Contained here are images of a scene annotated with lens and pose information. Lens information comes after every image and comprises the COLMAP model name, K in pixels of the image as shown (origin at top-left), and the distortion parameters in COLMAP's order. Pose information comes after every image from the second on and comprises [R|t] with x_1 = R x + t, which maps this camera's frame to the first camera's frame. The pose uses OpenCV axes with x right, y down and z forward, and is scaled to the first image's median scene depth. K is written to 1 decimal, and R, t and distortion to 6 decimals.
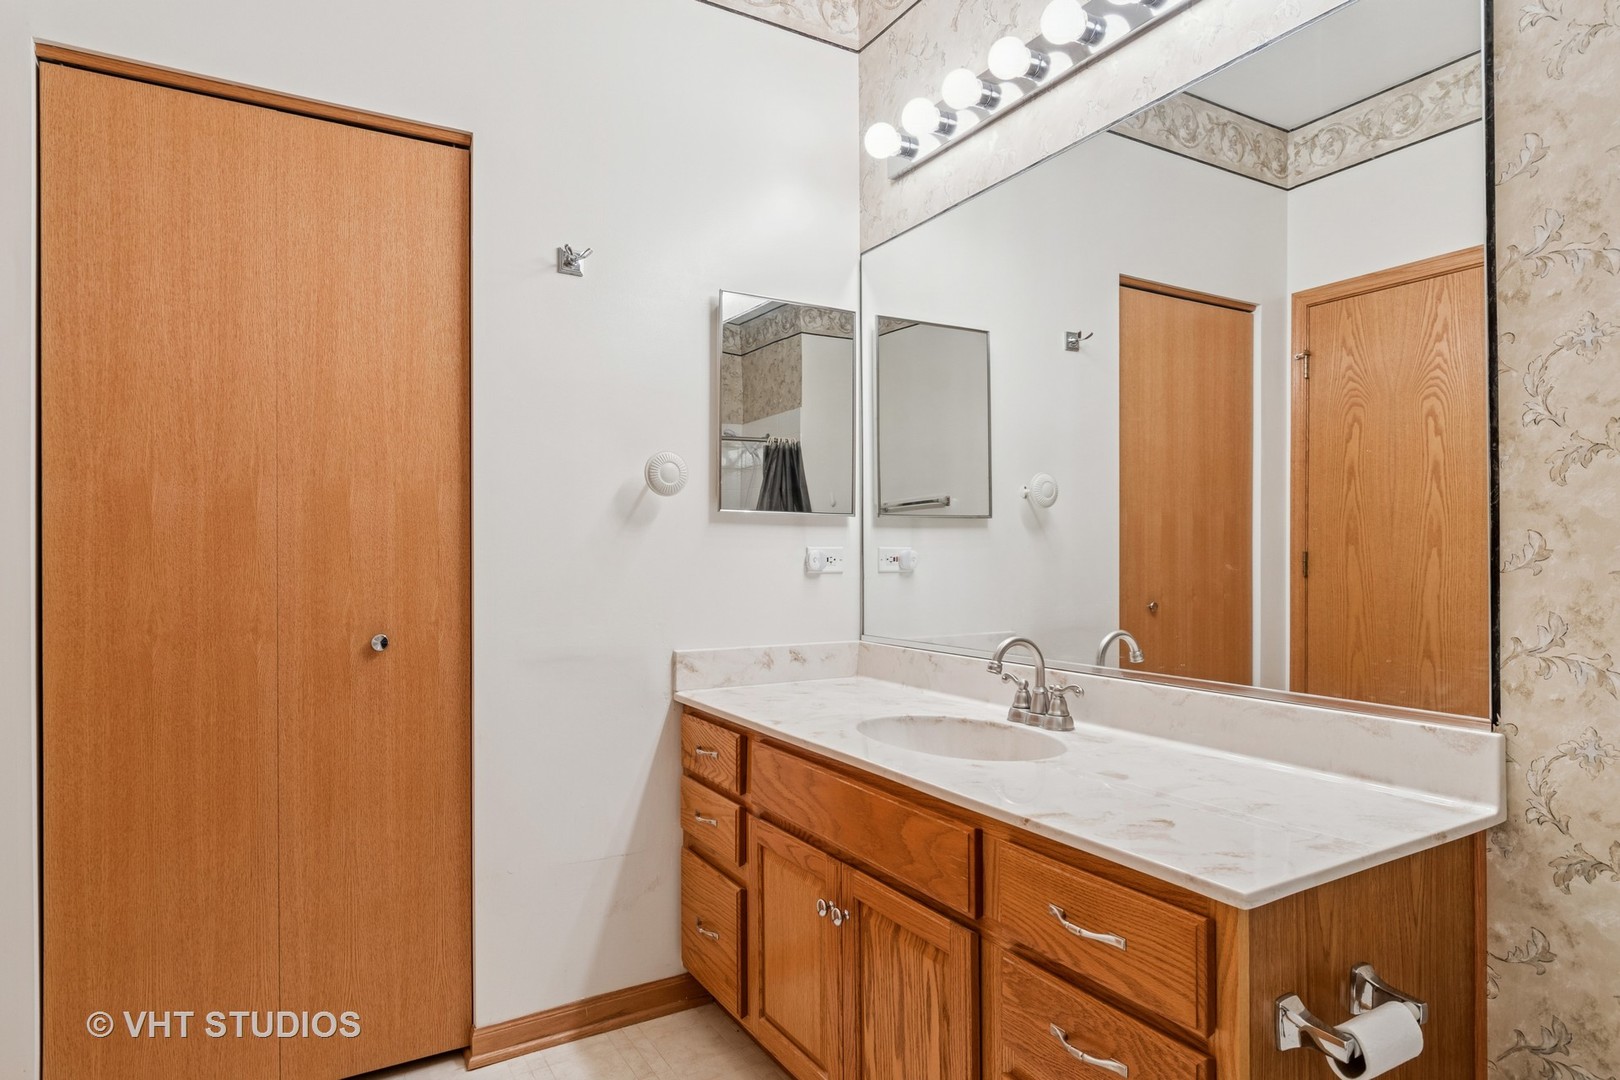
lens RADIAL K [[904.2, 0, 812.9], [0, 904.2, 547.6], [0, 0, 1]] dist [-0.003268, 0.000151]
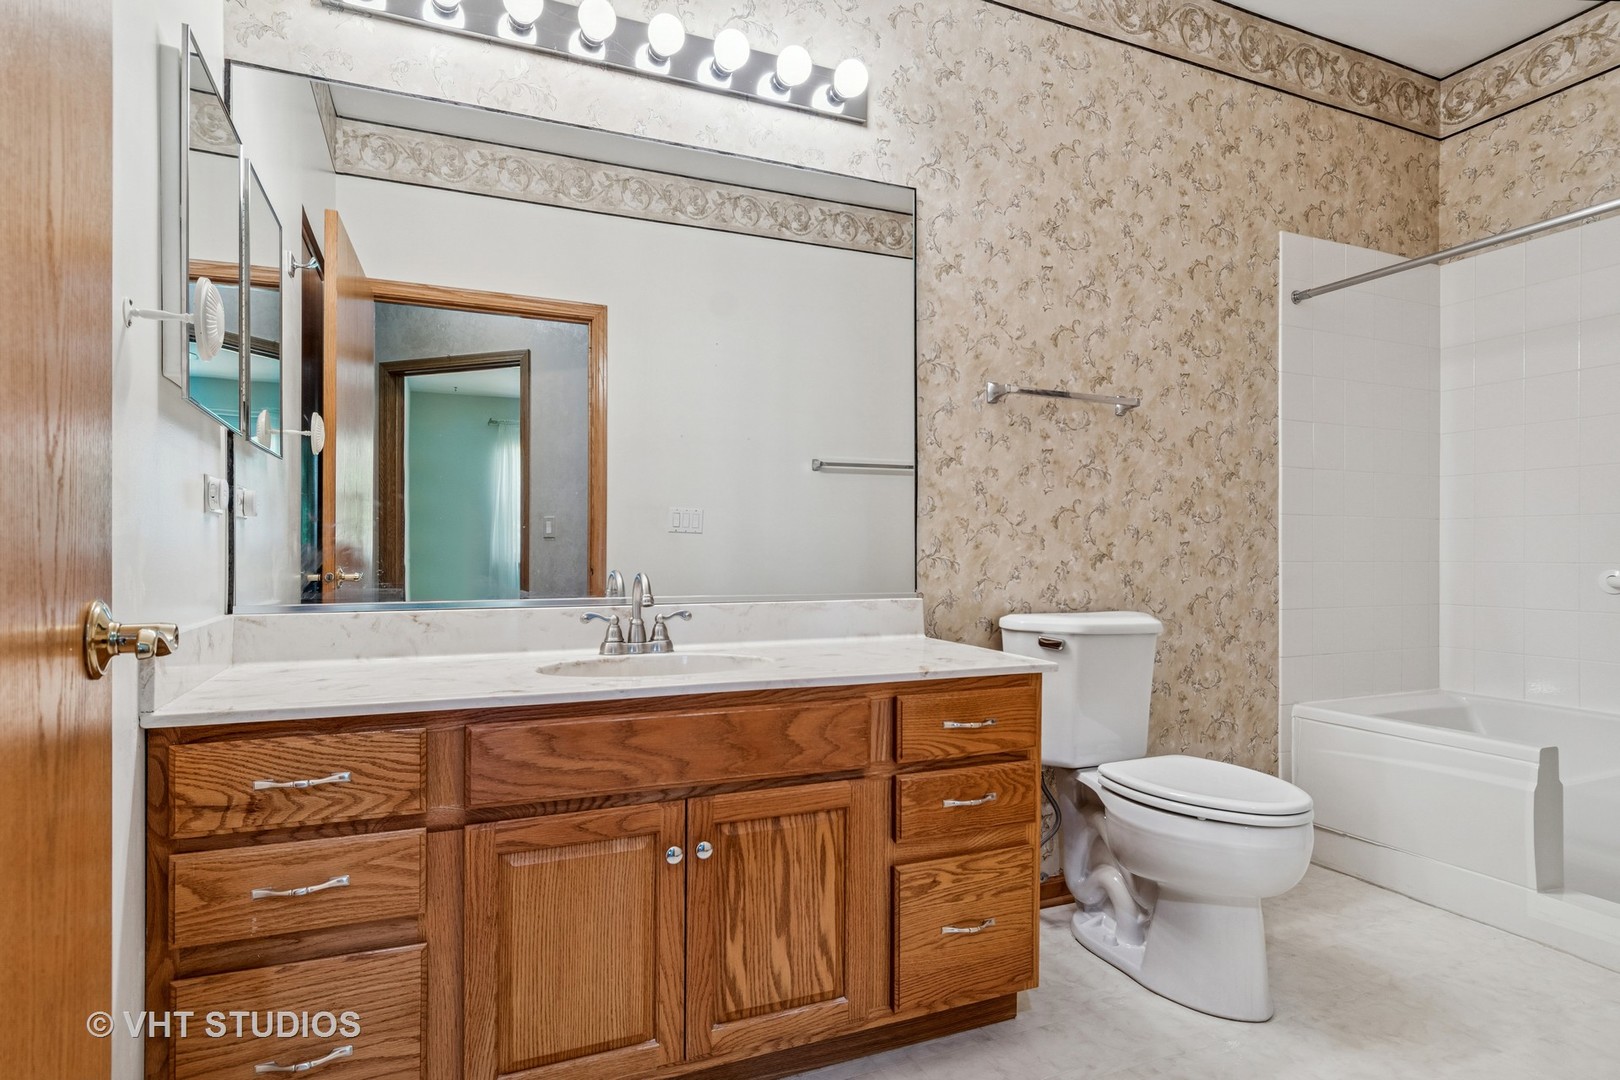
lens RADIAL K [[857.7, 0, 813.7], [0, 857.7, 545.2], [0, 0, 1]] dist [-0.000709, -0.003375]
pose [[0.139566, 0.007191, 0.990187, -1.077296], [-0.008906, 0.999942, -0.006006, 0.097626], [-0.990173, -0.007981, 0.139622, 0.916567]]
